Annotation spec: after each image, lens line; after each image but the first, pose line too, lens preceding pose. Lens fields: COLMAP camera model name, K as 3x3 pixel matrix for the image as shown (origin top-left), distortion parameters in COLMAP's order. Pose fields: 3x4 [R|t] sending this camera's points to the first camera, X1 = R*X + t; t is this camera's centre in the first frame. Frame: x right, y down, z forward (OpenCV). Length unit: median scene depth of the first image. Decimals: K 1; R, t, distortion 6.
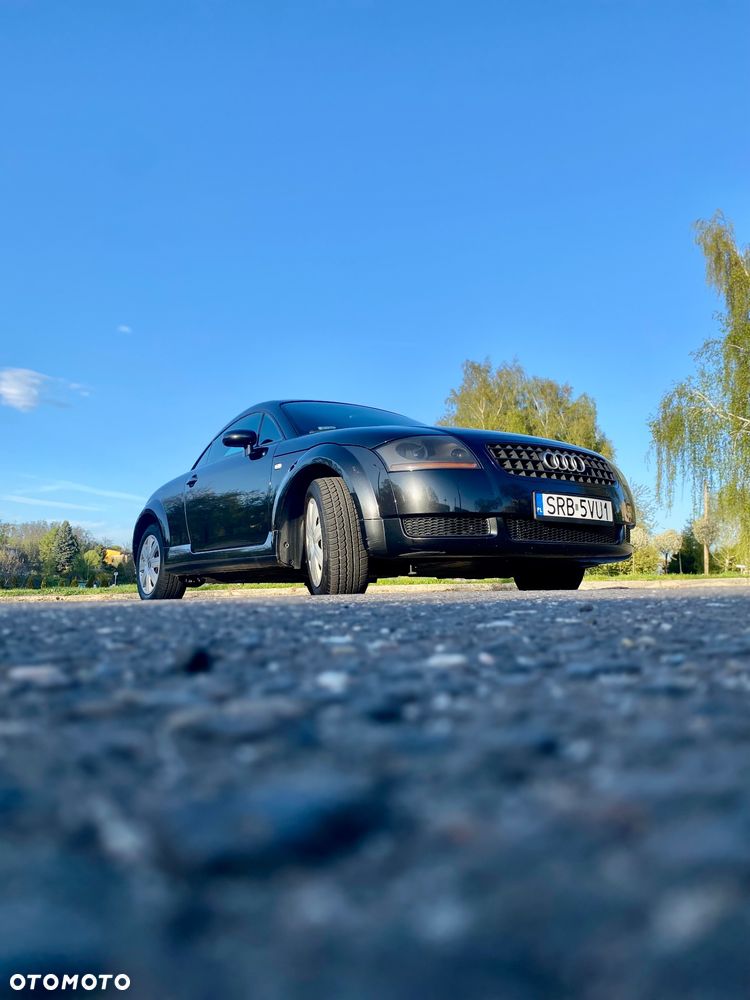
lens RADIAL K [[779.7, 0, 358.0], [0, 779.7, 530.1], [0, 0, 1]] dist [0.040097, -0.070498]
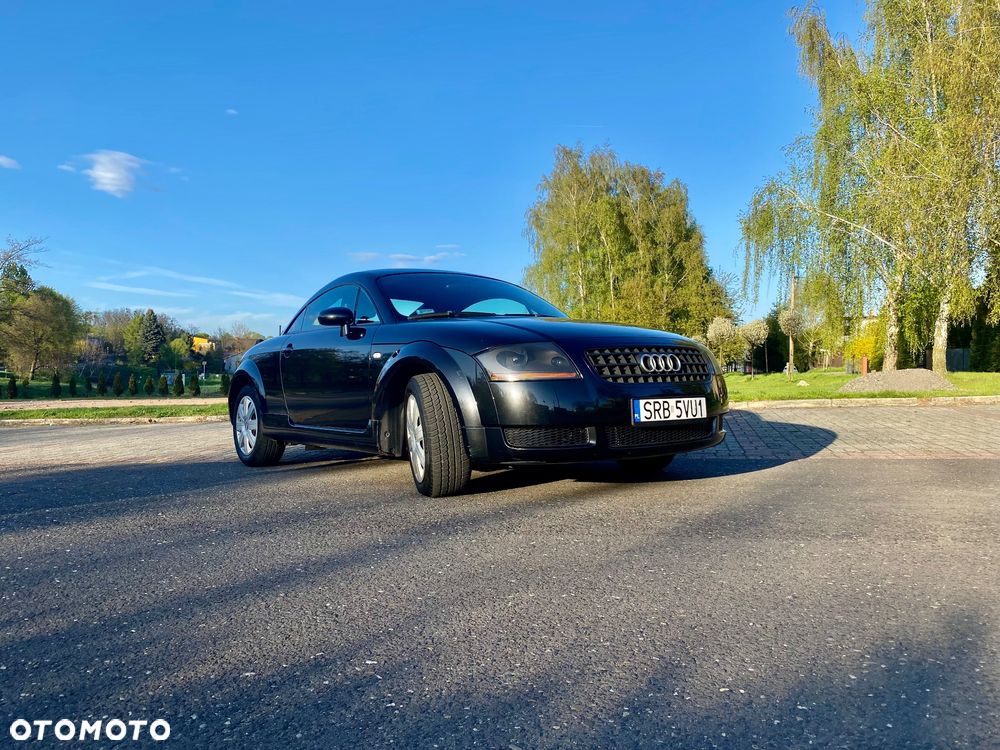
lens RADIAL K [[779.7, 0, 486.7], [0, 779.7, 375.4], [0, 0, 1]] dist [0.040097, -0.070498]
pose [[0.998749, -0.015002, 0.047702, -0.010712], [0.010234, 0.995066, 0.098682, -0.163534], [-0.048947, -0.098070, 0.993975, -0.001893]]
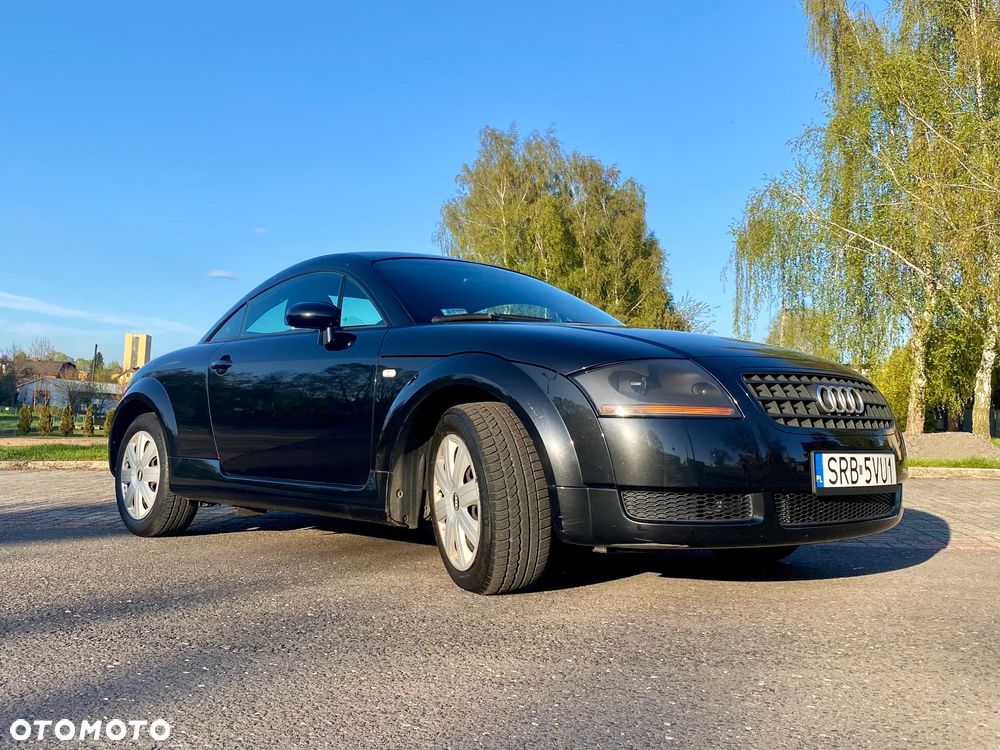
lens RADIAL K [[999.8, 0, 415.3], [0, 999.8, 374.5], [0, 0, 1]] dist [0.084966, -0.211433]
pose [[0.993301, 0.027070, 0.112338, -0.186690], [-0.032615, 0.998324, 0.047814, -0.129860], [-0.110856, -0.051157, 0.992519, 0.170161]]
